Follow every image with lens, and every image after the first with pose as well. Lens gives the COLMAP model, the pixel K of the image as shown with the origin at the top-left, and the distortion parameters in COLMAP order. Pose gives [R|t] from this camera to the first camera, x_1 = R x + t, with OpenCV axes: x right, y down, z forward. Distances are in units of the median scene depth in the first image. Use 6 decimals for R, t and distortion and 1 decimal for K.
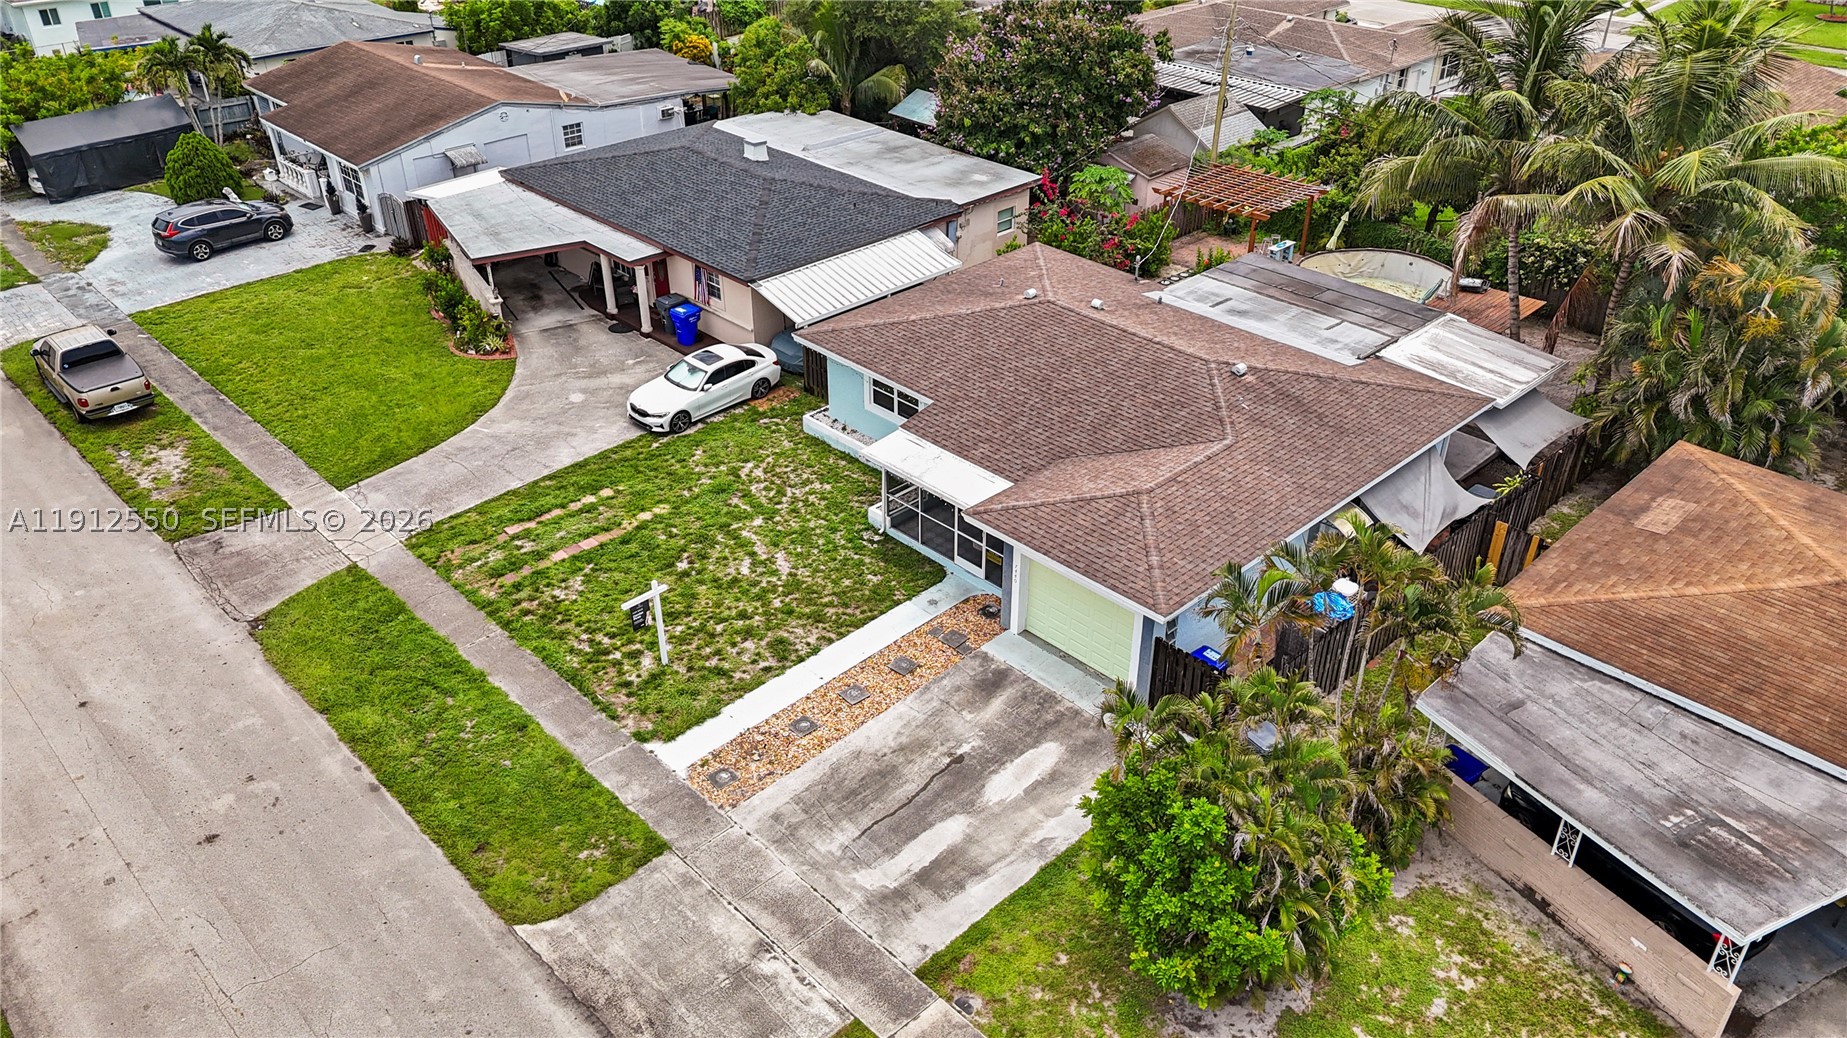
lens RADIAL K [[1359.8, 0, 931.7], [0, 1359.8, 515.9], [0, 0, 1]] dist [0.108635, -0.137805]
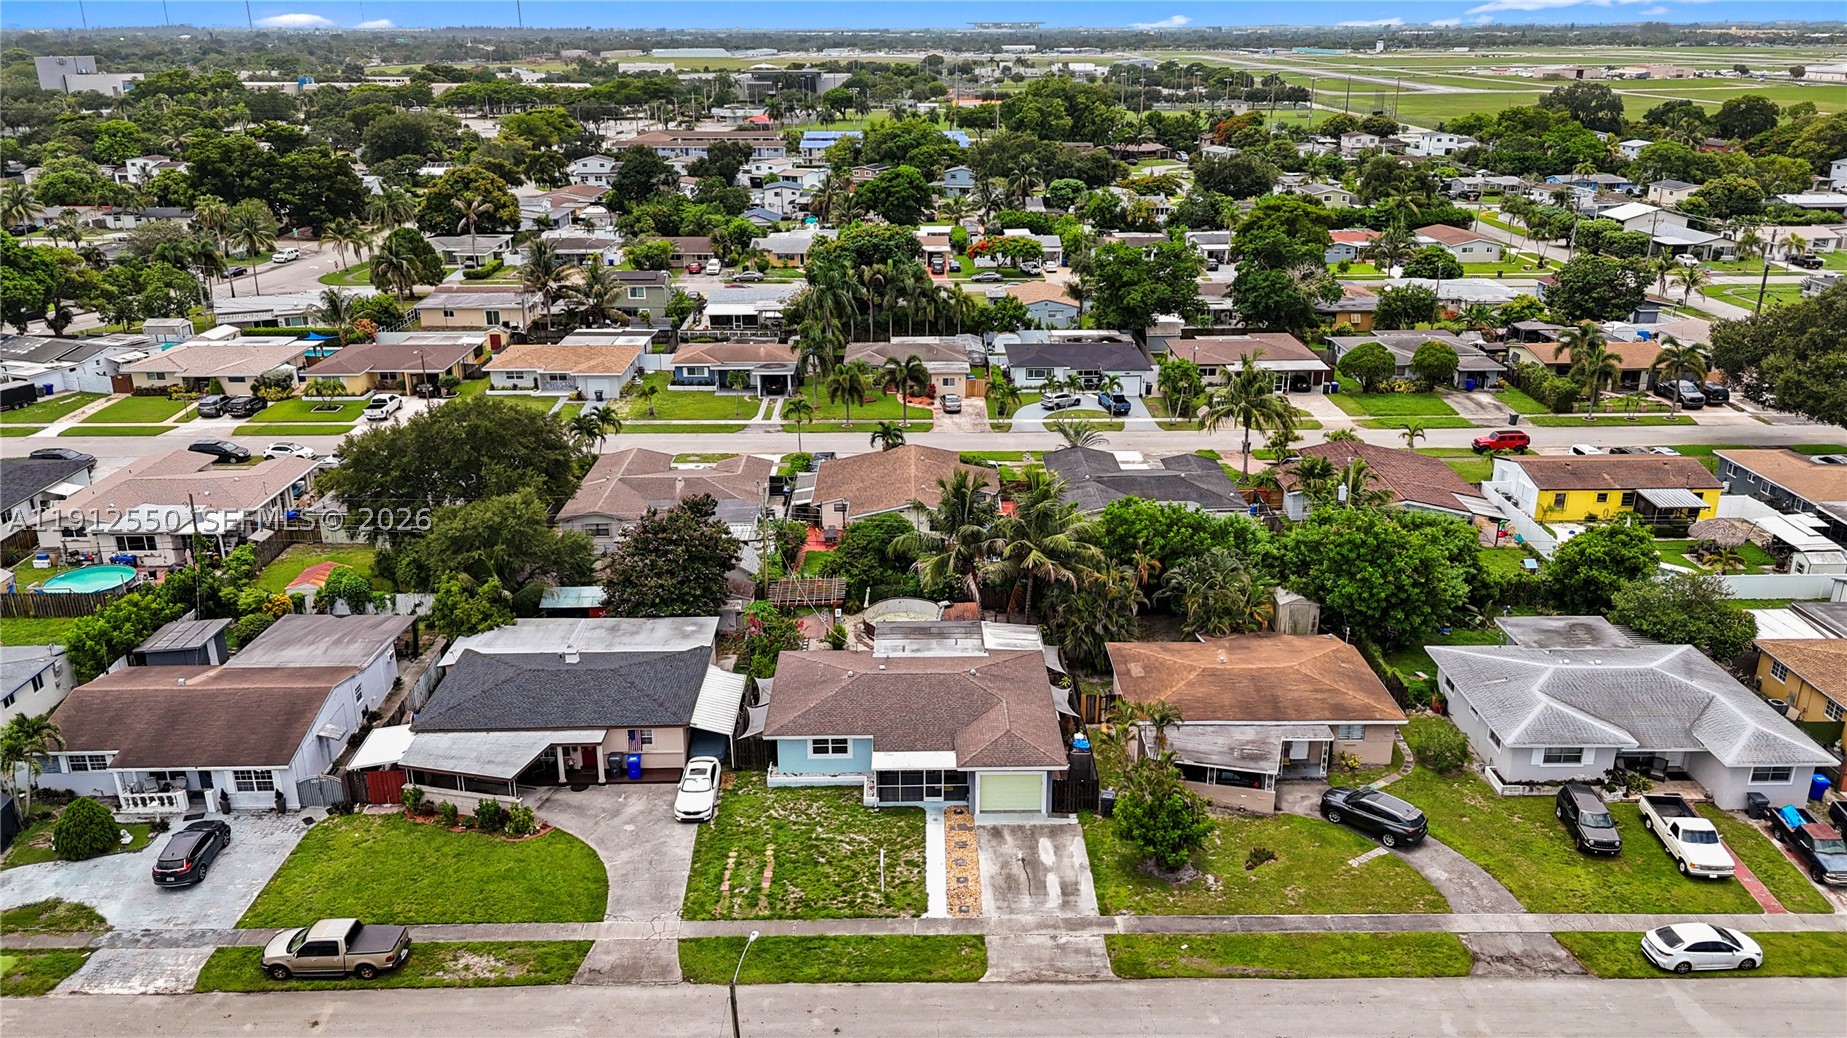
lens RADIAL K [[1359.8, 0, 931.7], [0, 1359.8, 515.9], [0, 0, 1]] dist [0.108635, -0.137805]
pose [[0.687160, -0.248346, 0.682741, -1.177166], [0.384095, 0.921870, -0.051251, -0.233857], [-0.616671, 0.297455, 0.728860, -0.609878]]
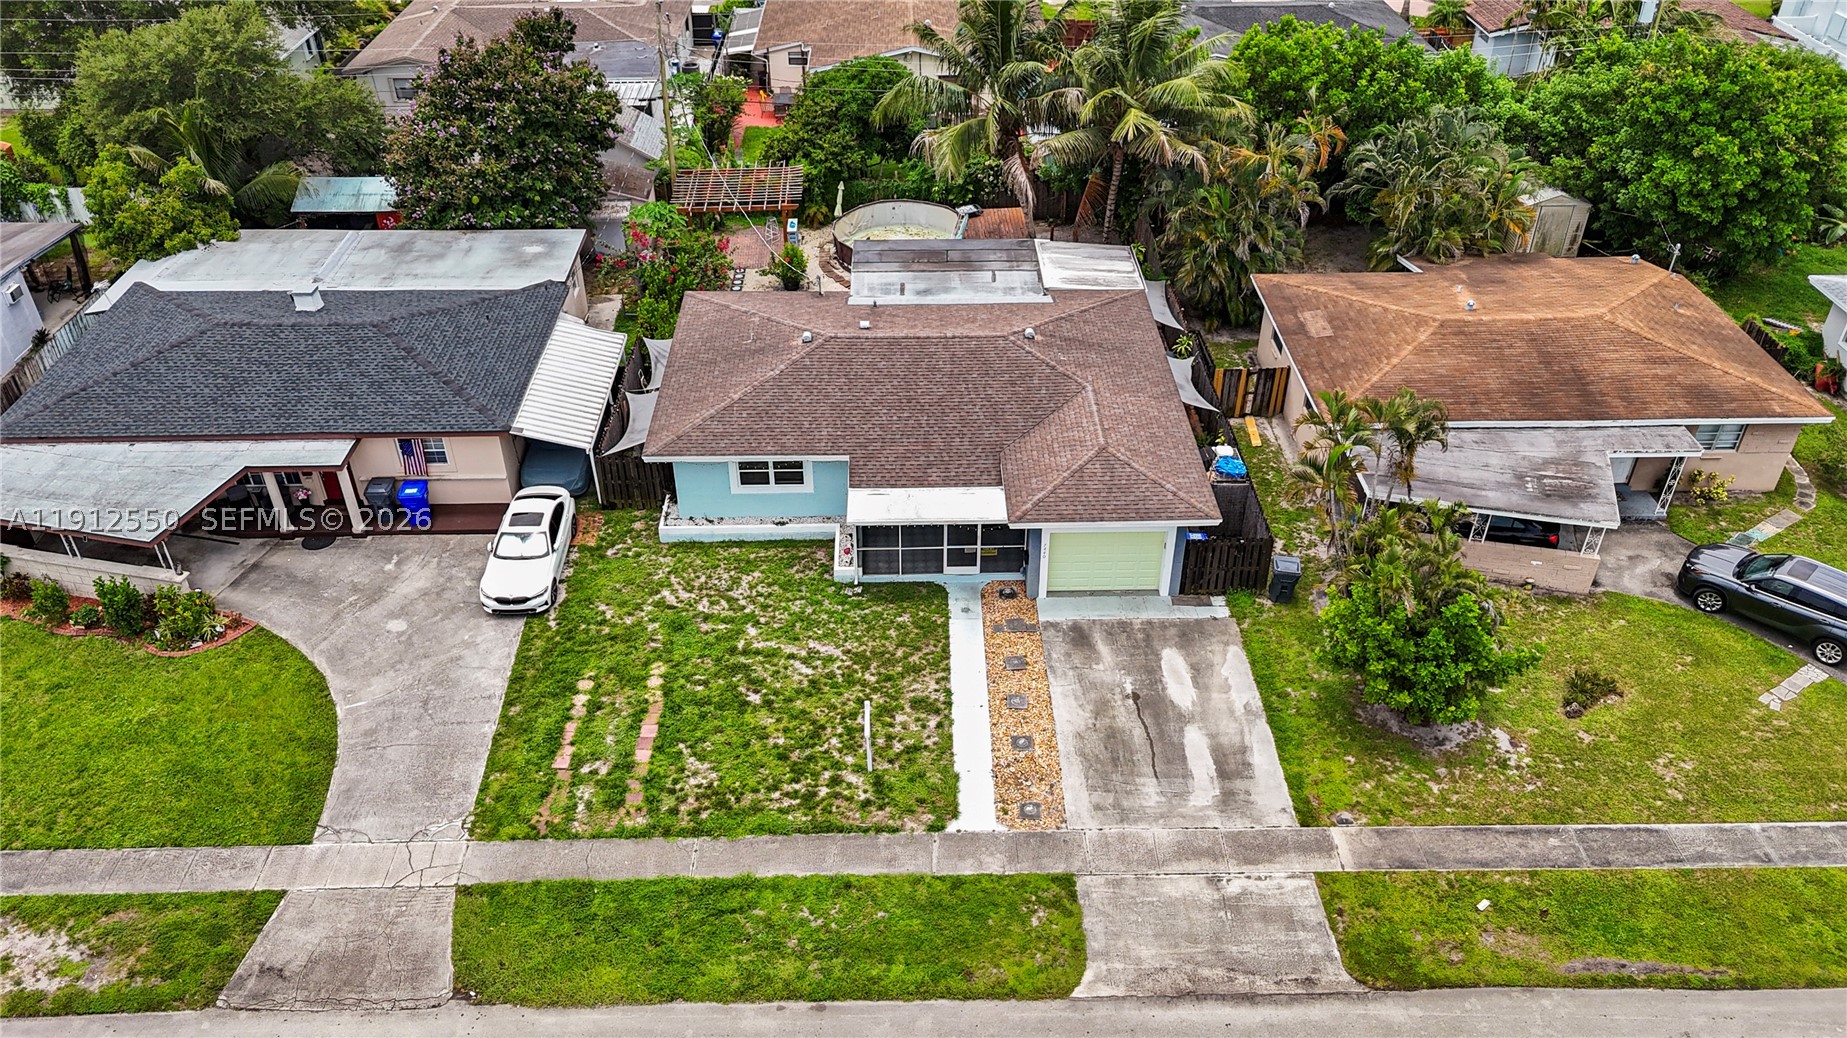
lens RADIAL K [[1359.8, 0, 931.7], [0, 1359.8, 515.9], [0, 0, 1]] dist [0.108635, -0.137805]
pose [[0.681830, -0.426706, 0.594163, -0.588176], [0.384727, 0.900009, 0.204861, -0.224755], [-0.622168, 0.088910, 0.777819, 0.096711]]
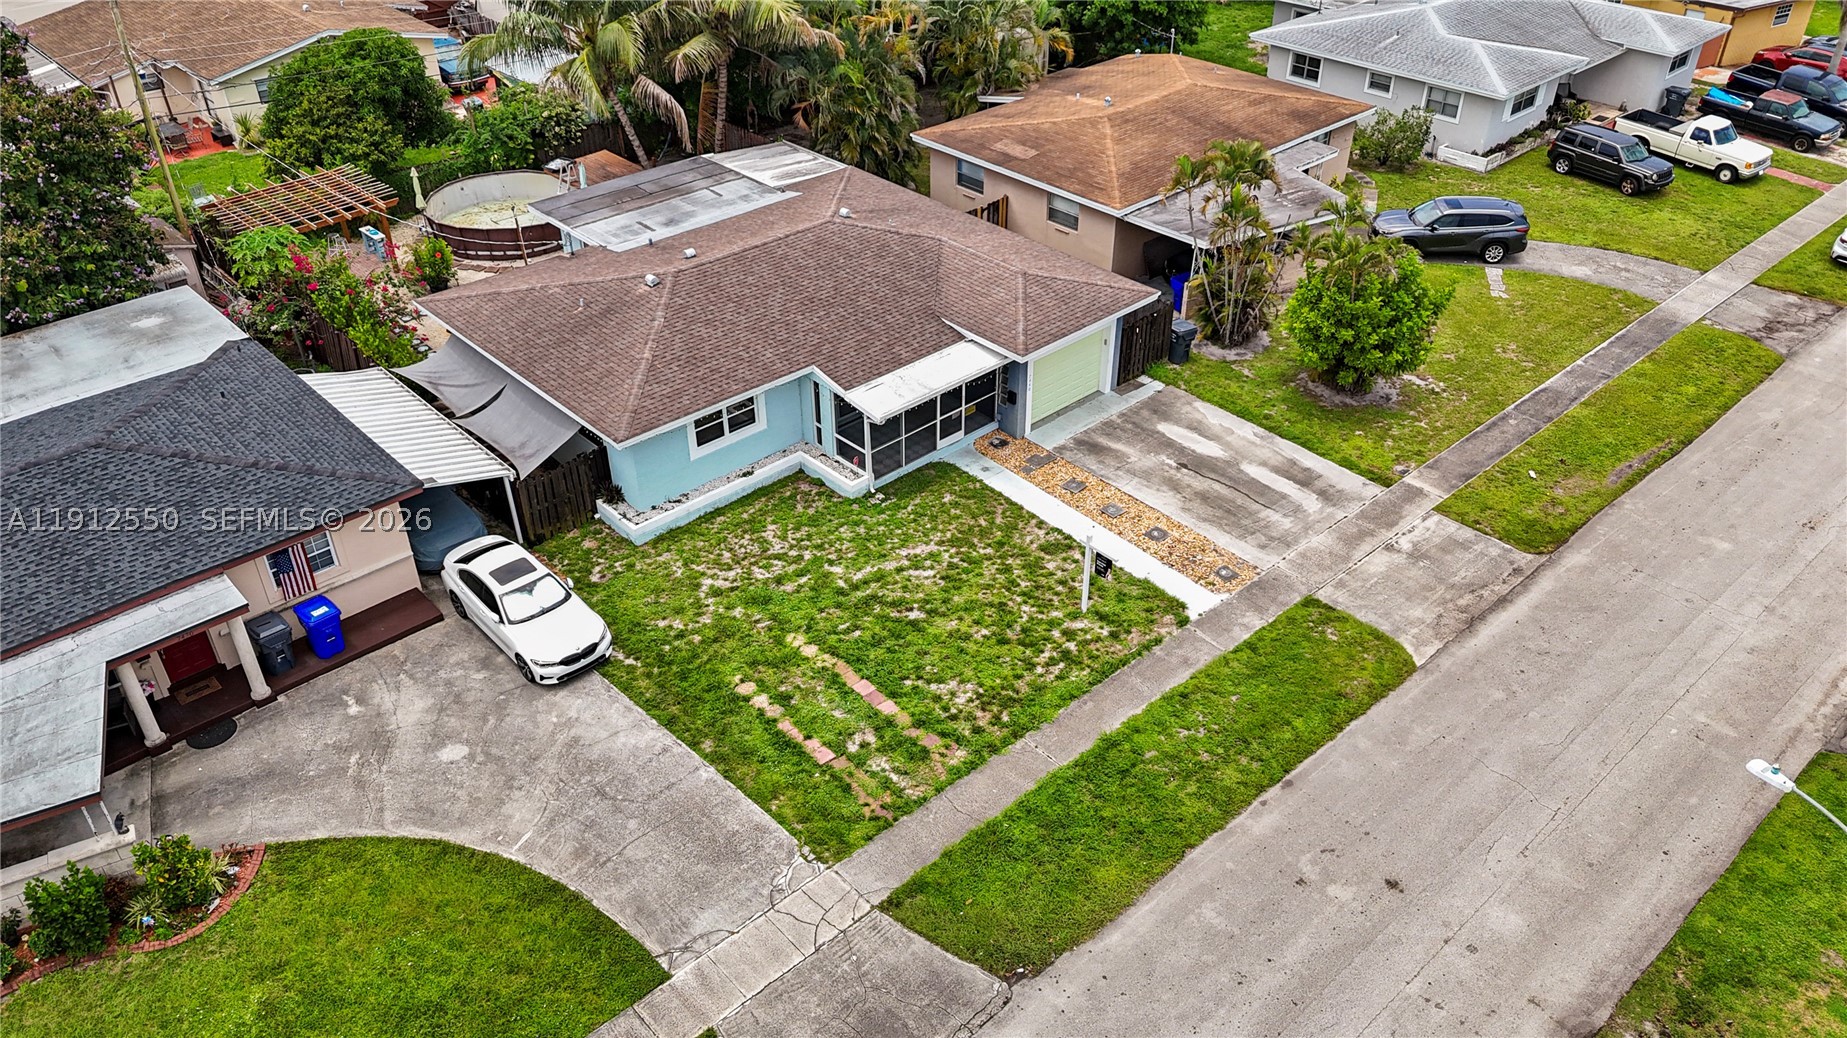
lens RADIAL K [[1359.8, 0, 931.7], [0, 1359.8, 515.9], [0, 0, 1]] dist [0.108635, -0.137805]
pose [[0.027500, -0.571291, 0.820287, -0.832452], [0.525259, 0.706439, 0.474392, -0.410799], [-0.850498, 0.417817, 0.319502, 0.606030]]
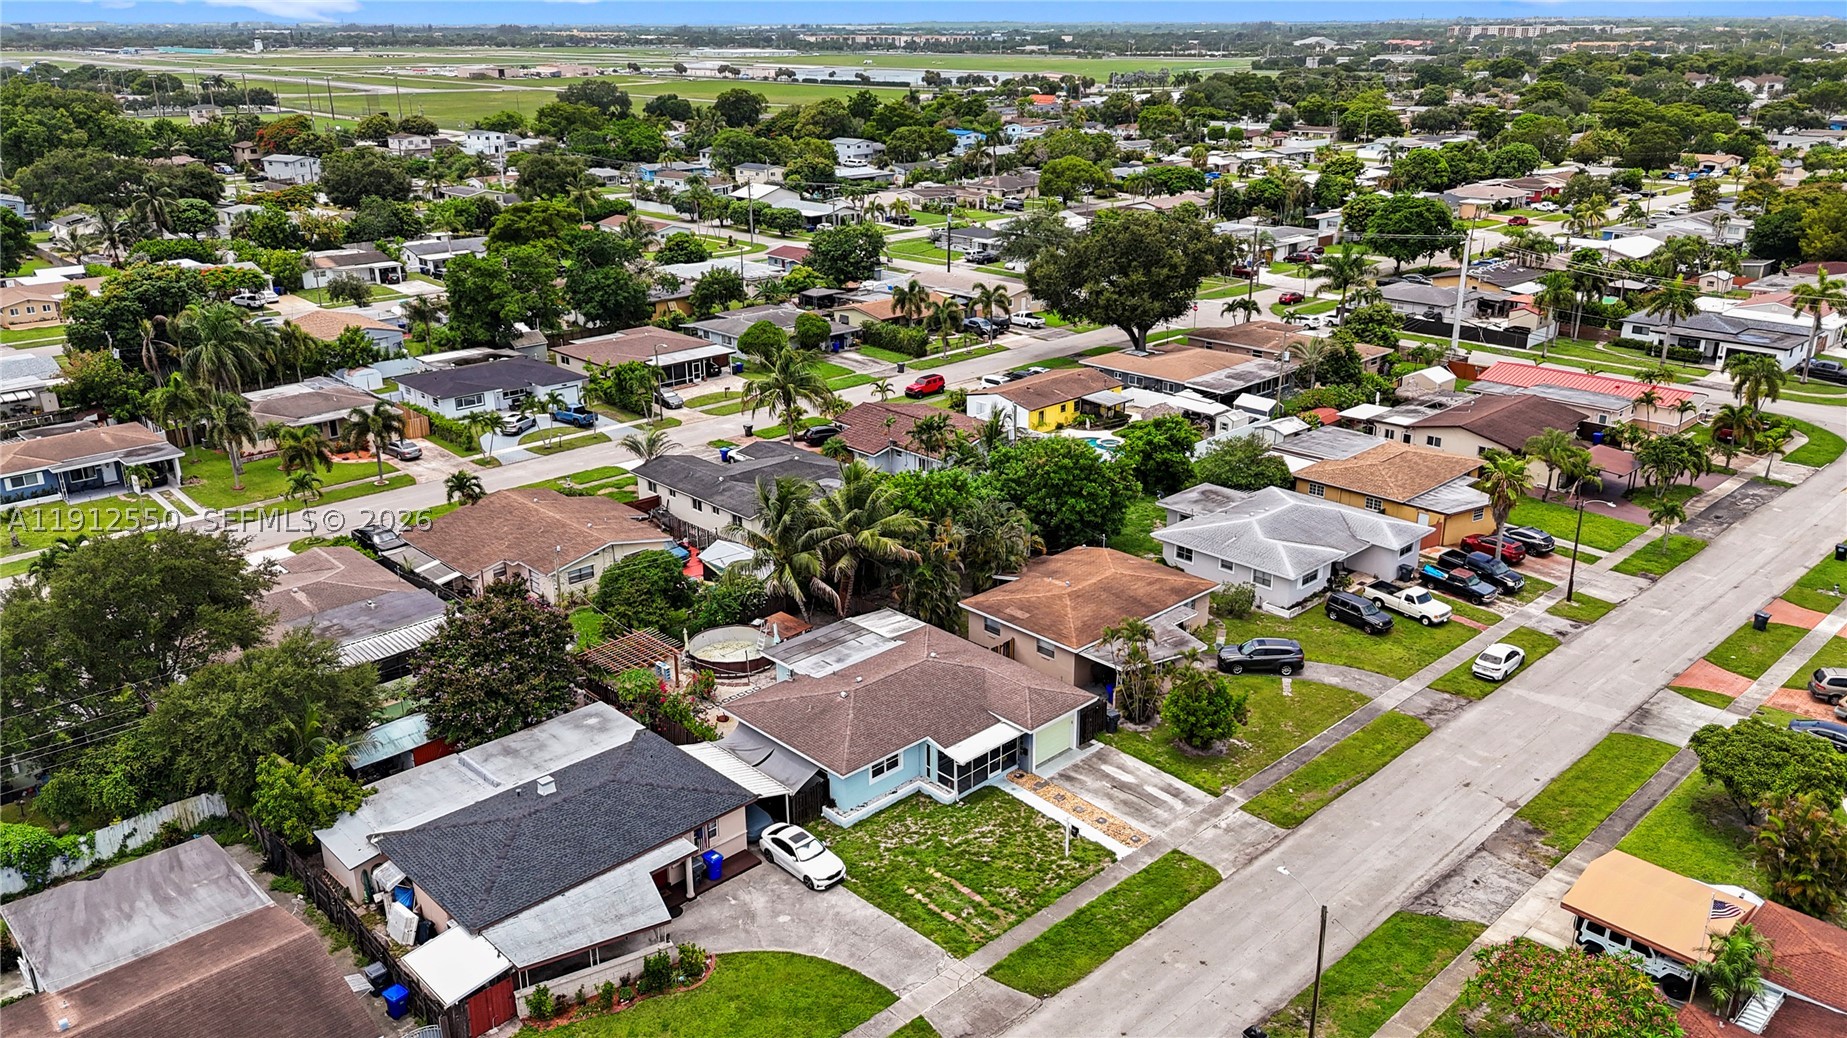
lens RADIAL K [[1359.8, 0, 931.7], [0, 1359.8, 515.9], [0, 0, 1]] dist [0.108635, -0.137805]
pose [[0.005779, -0.340560, 0.940205, -1.694549], [0.525982, 0.800683, 0.286790, -0.874237], [-0.850476, 0.492874, 0.183756, 0.425375]]
